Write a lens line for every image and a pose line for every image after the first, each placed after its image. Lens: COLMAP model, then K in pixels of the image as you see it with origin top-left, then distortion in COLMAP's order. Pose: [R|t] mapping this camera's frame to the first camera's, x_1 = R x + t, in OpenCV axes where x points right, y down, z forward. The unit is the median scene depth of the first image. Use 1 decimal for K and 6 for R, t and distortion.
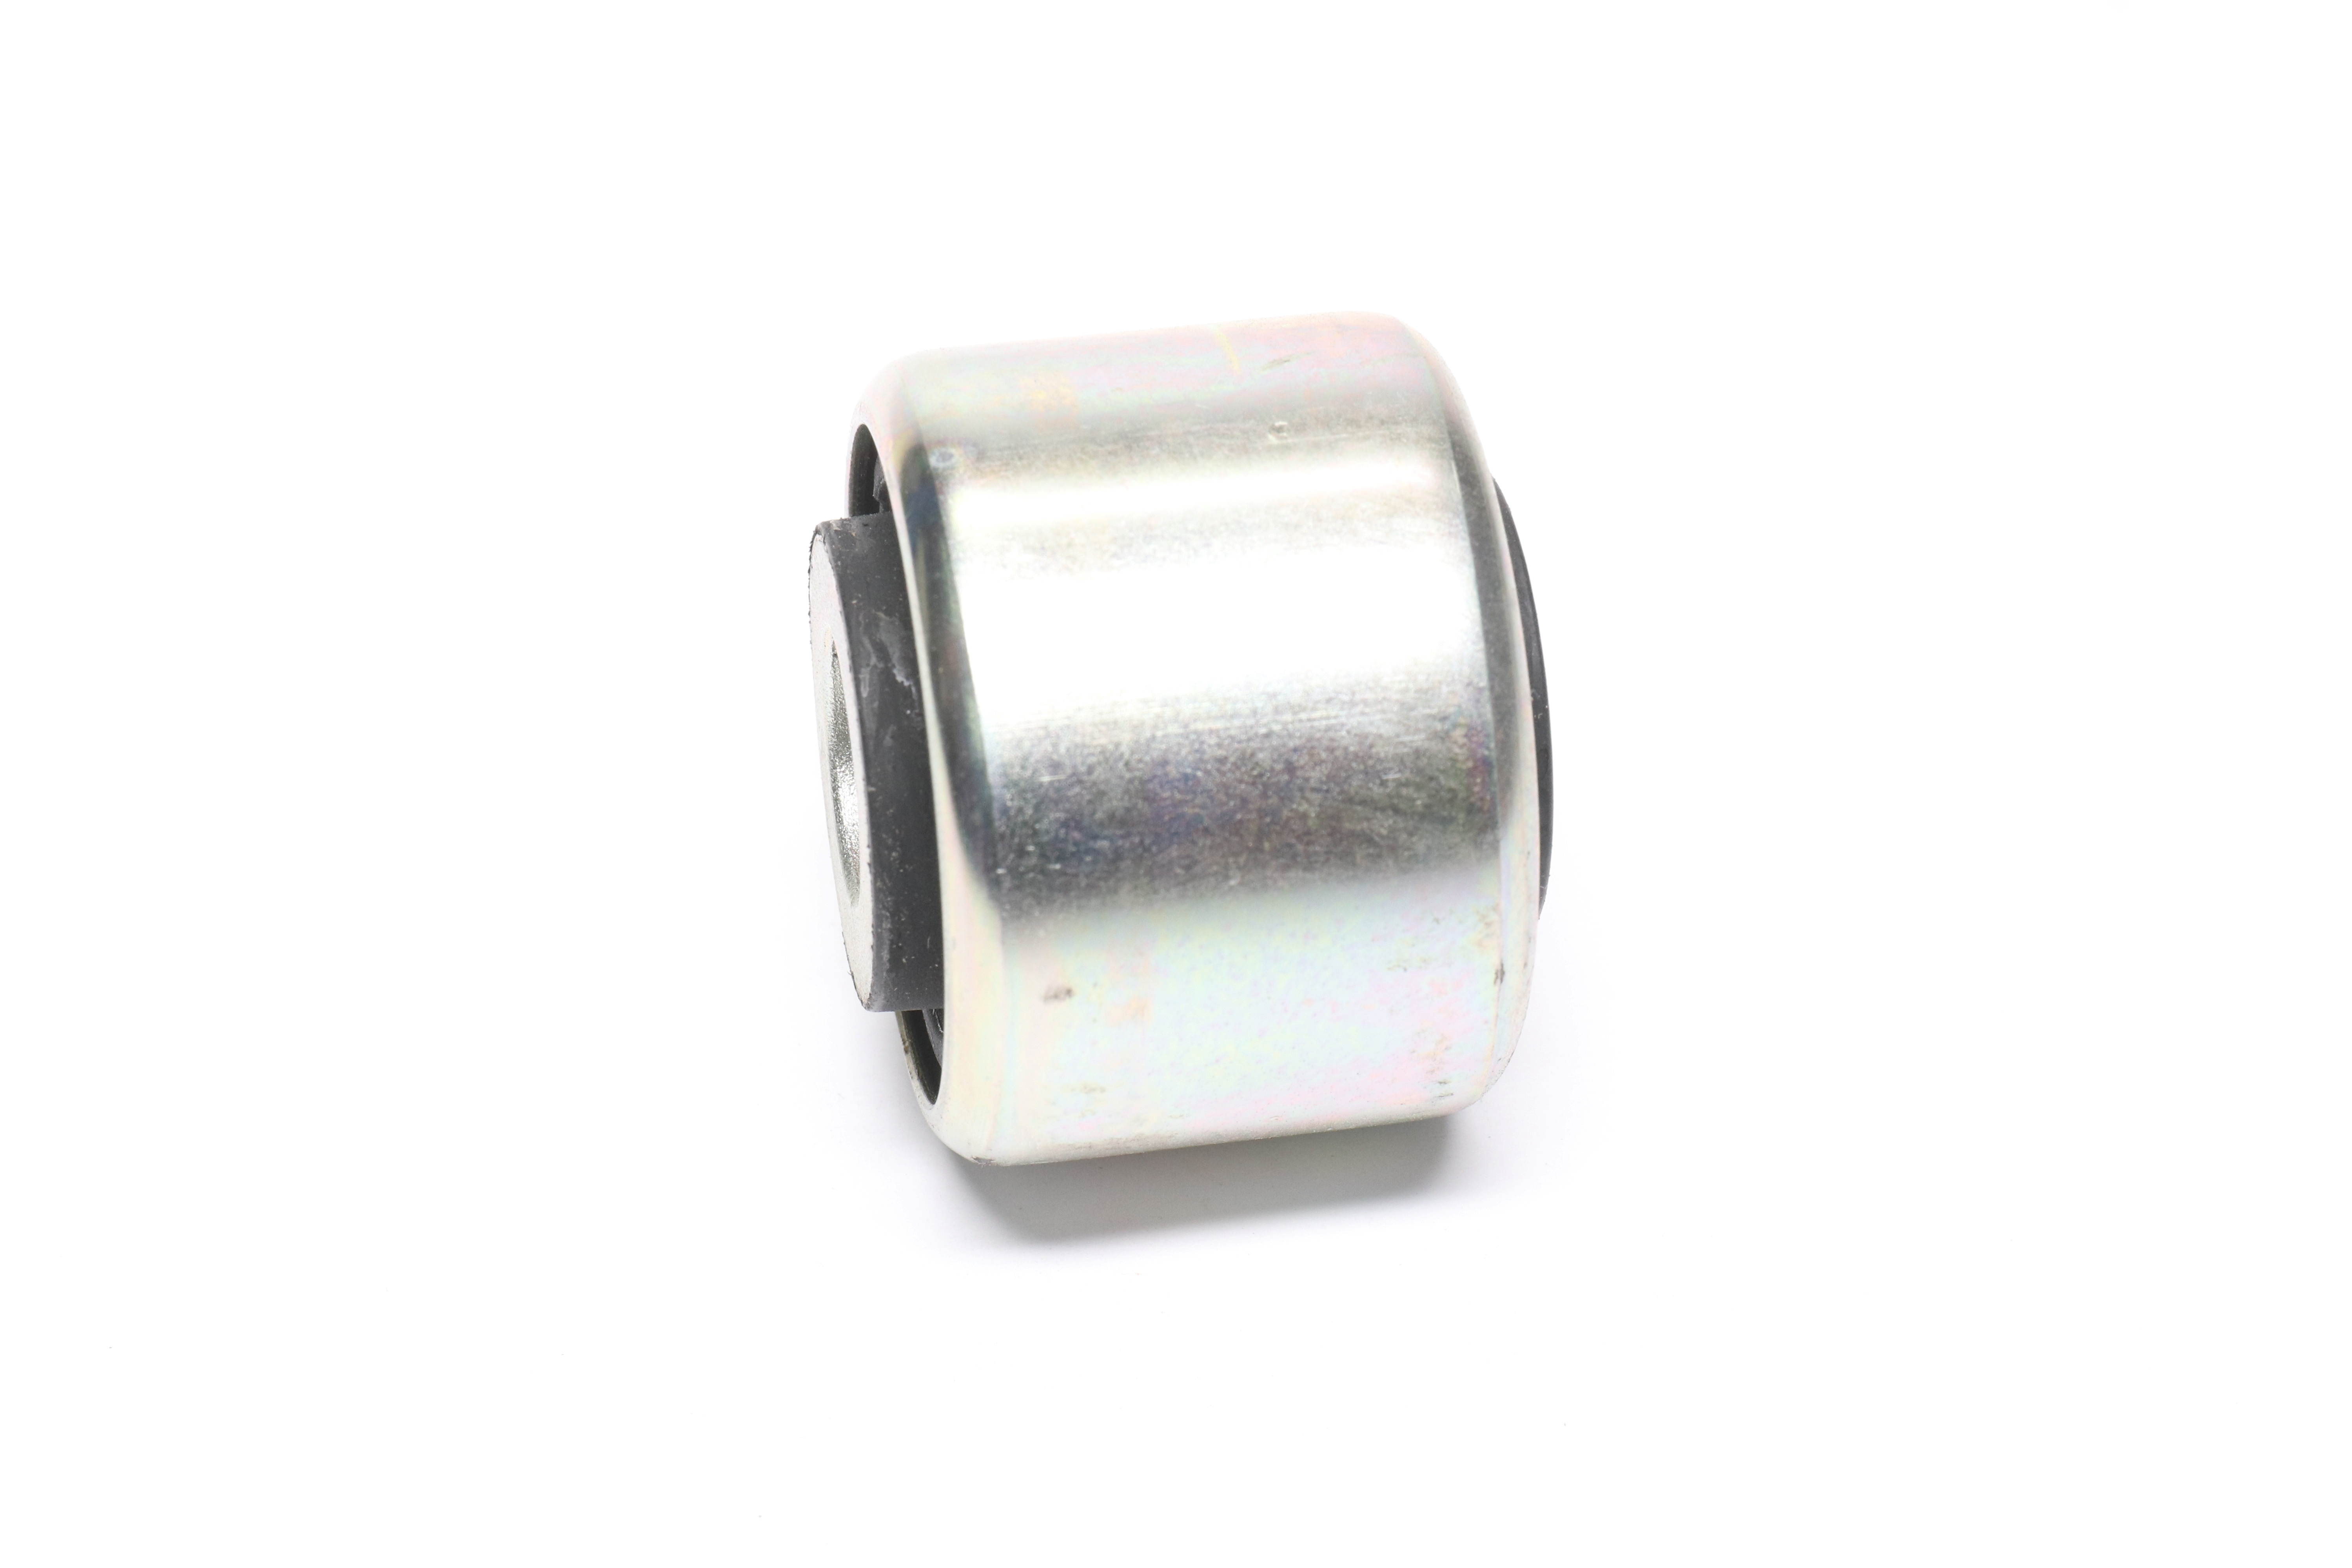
lens RADIAL K [[6674.8, 0, 1175.9], [0, 6674.8, 783.8], [0, 0, 1]] dist [0.040919, 0.000000]
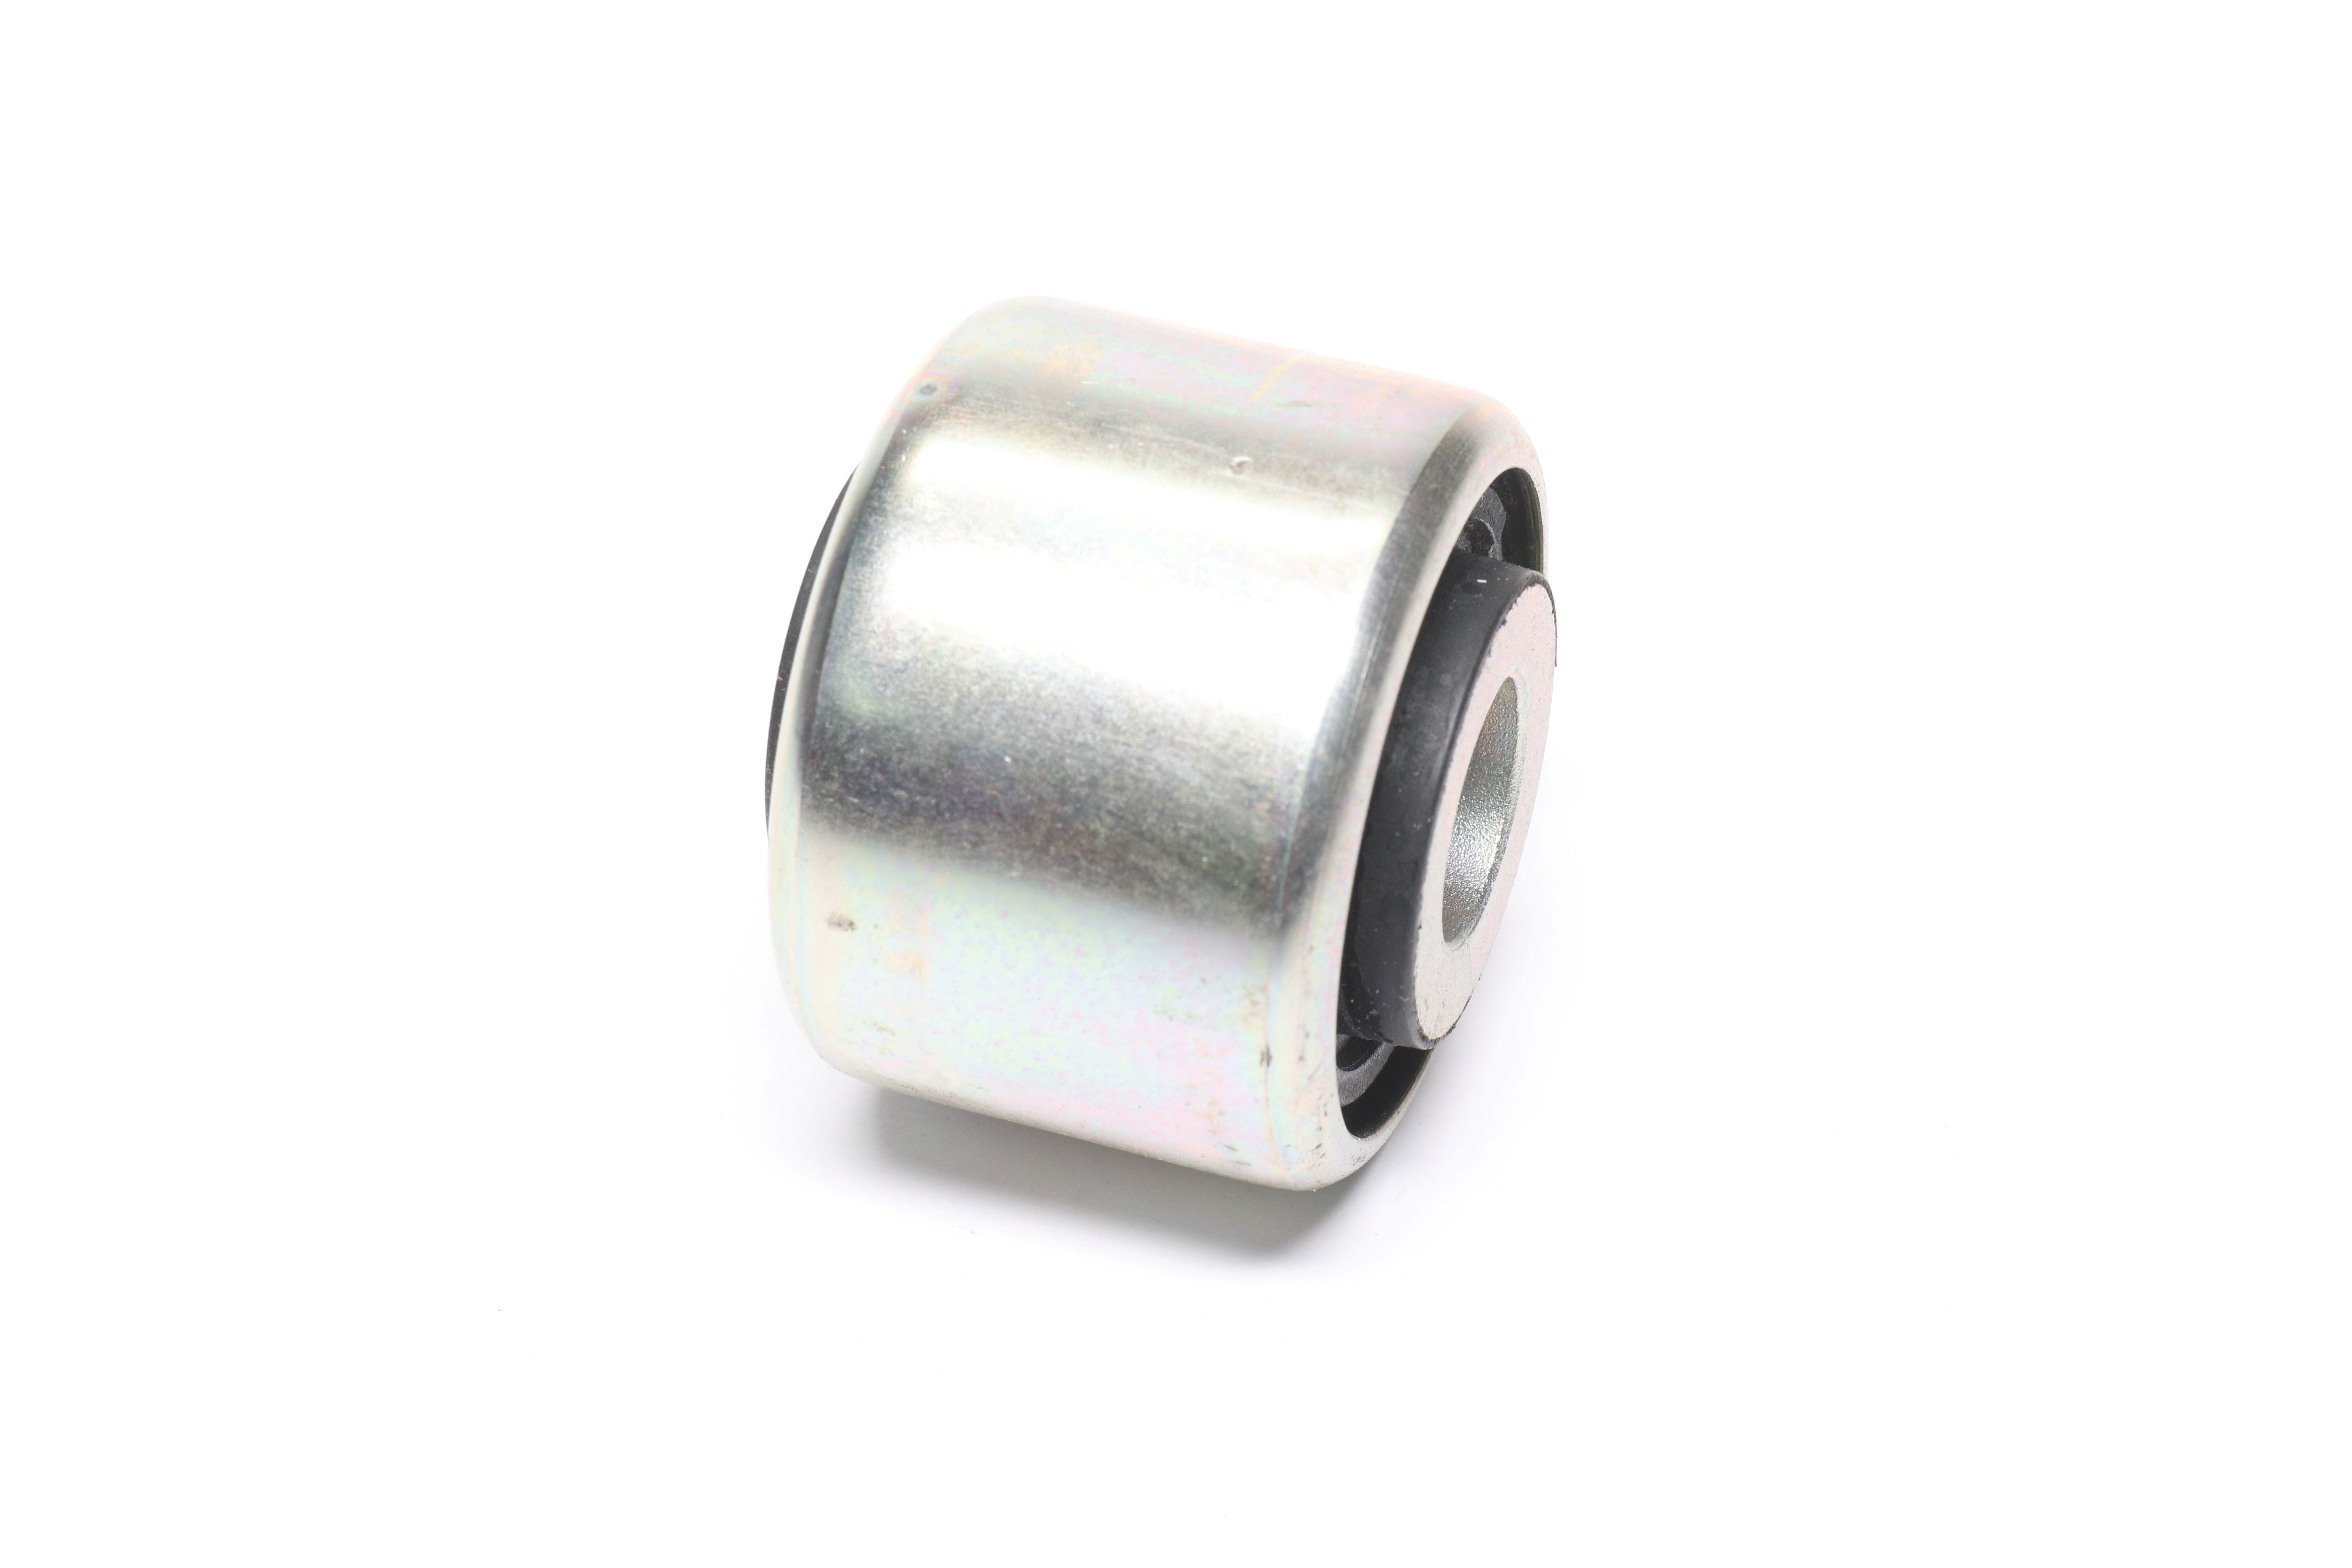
lens RADIAL K [[6674.8, 0, 1176.1], [0, 6674.8, 783.9], [0, 0, 1]] dist [0.040919, 0.000000]
pose [[0.840583, 0.317100, -0.439168, 0.463988], [-0.309405, 0.946543, 0.091238, -0.096778], [0.444623, 0.059188, 0.893760, 0.113403]]
